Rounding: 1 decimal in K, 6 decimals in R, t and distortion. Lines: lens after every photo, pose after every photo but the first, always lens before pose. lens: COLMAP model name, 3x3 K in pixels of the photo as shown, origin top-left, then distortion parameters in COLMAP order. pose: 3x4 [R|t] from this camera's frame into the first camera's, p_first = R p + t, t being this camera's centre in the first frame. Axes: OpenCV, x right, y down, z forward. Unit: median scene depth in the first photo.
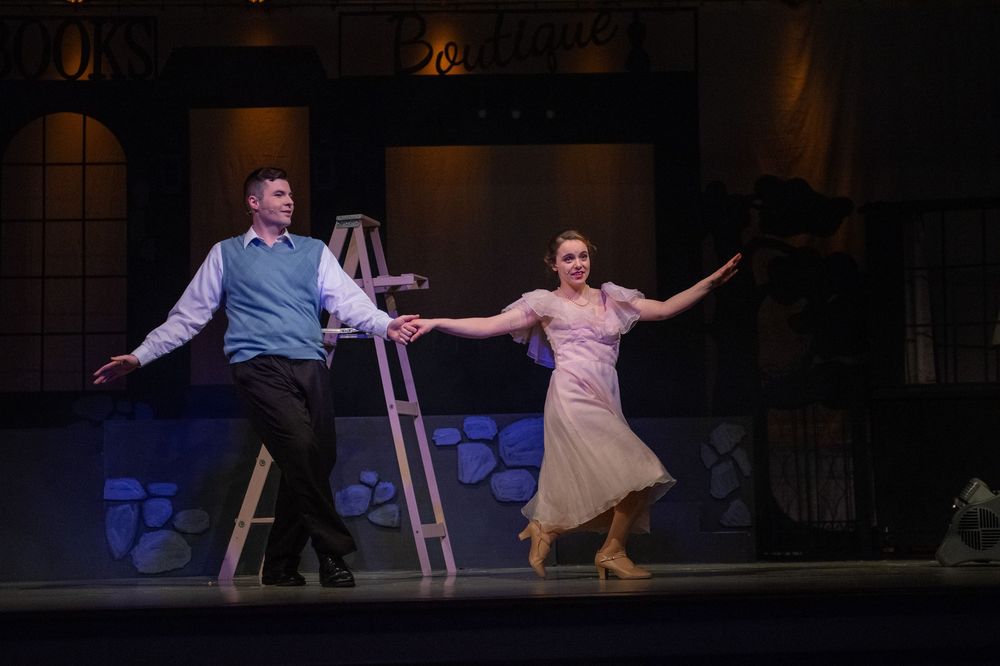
lens RADIAL K [[1972.2, 0, 500.0], [0, 1972.2, 333.0], [0, 0, 1]] dist [0.184660, -0.070948]
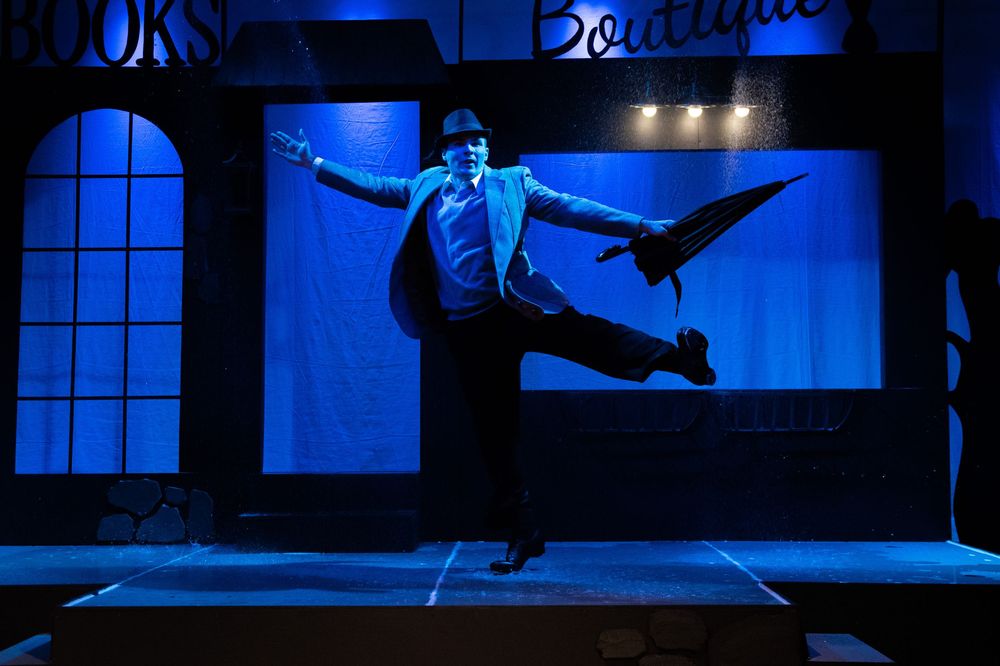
lens RADIAL K [[1303.5, 0, 500.0], [0, 1303.5, 333.0], [0, 0, 1]] dist [0.079793, 0.045374]
pose [[0.997659, 0.011569, -0.067400, -0.030869], [-0.008856, 0.999144, 0.040418, -0.045796], [0.067810, -0.039726, 0.996907, 0.496992]]
